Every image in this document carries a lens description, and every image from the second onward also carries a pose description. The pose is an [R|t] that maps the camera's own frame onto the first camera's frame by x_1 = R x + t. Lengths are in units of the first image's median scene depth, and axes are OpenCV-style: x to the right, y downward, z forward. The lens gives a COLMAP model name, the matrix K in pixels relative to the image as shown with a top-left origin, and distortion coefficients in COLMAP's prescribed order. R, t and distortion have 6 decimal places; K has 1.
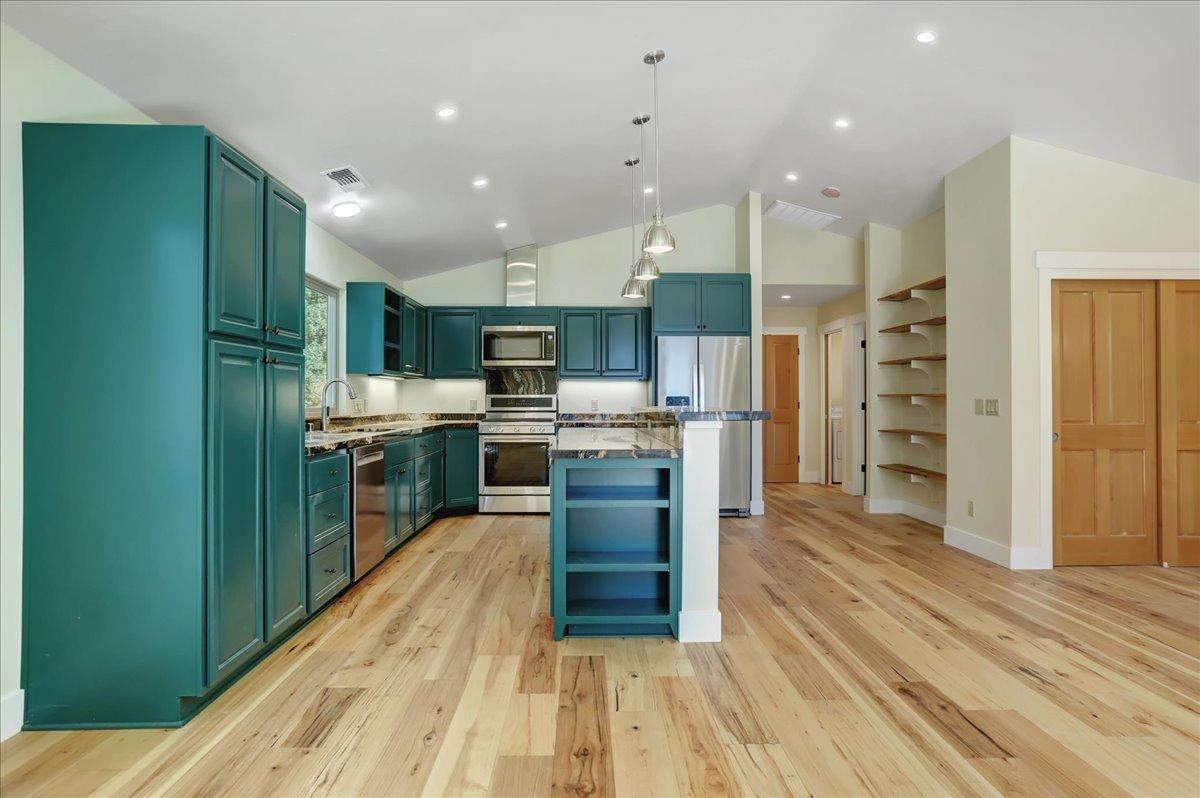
lens RADIAL K [[656.7, 0, 623.1], [0, 656.7, 391.3], [0, 0, 1]] dist [-0.040039, 0.002542]
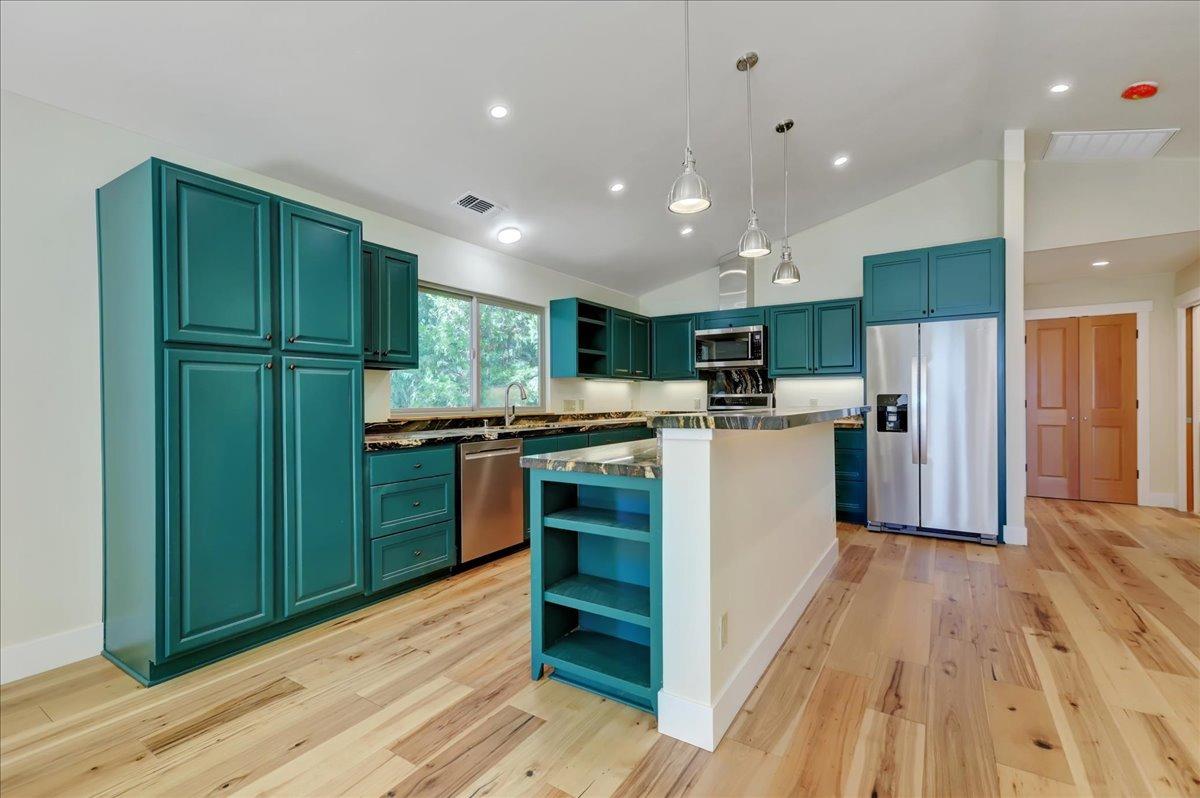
lens RADIAL K [[527.3, 0, 606.0], [0, 527.3, 400.9], [0, 0, 1]] dist [-0.012366, 0.013720]
pose [[0.825885, -0.003089, -0.563830, 0.196245], [0.012344, 0.999844, 0.012603, 0.003765], [0.563704, -0.017368, 0.825794, 0.259423]]
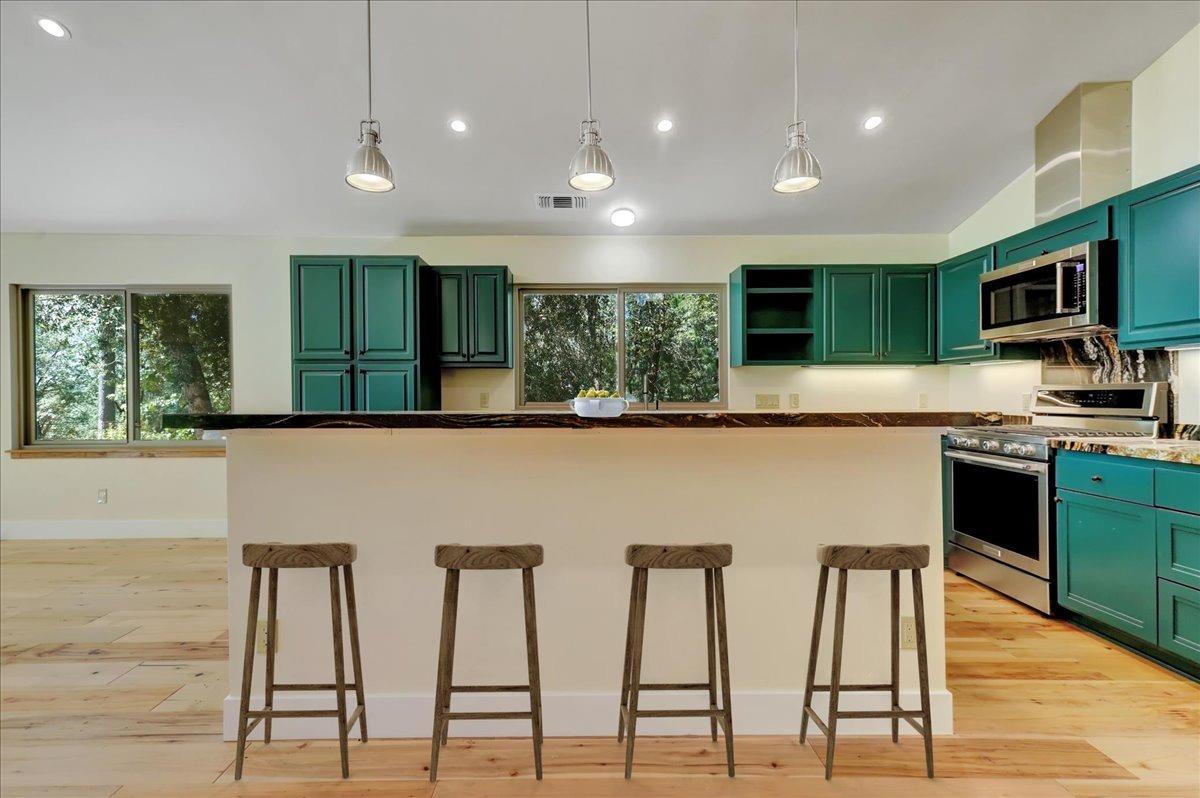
lens RADIAL K [[513.3, 0, 518.3], [0, 513.3, 395.8], [0, 0, 1]] dist [0.000233, 0.000189]
pose [[-0.034669, 0.004183, -0.999390, 0.339988], [0.014153, 0.999893, 0.003695, 0.007966], [0.999299, -0.014016, -0.034724, 0.664123]]
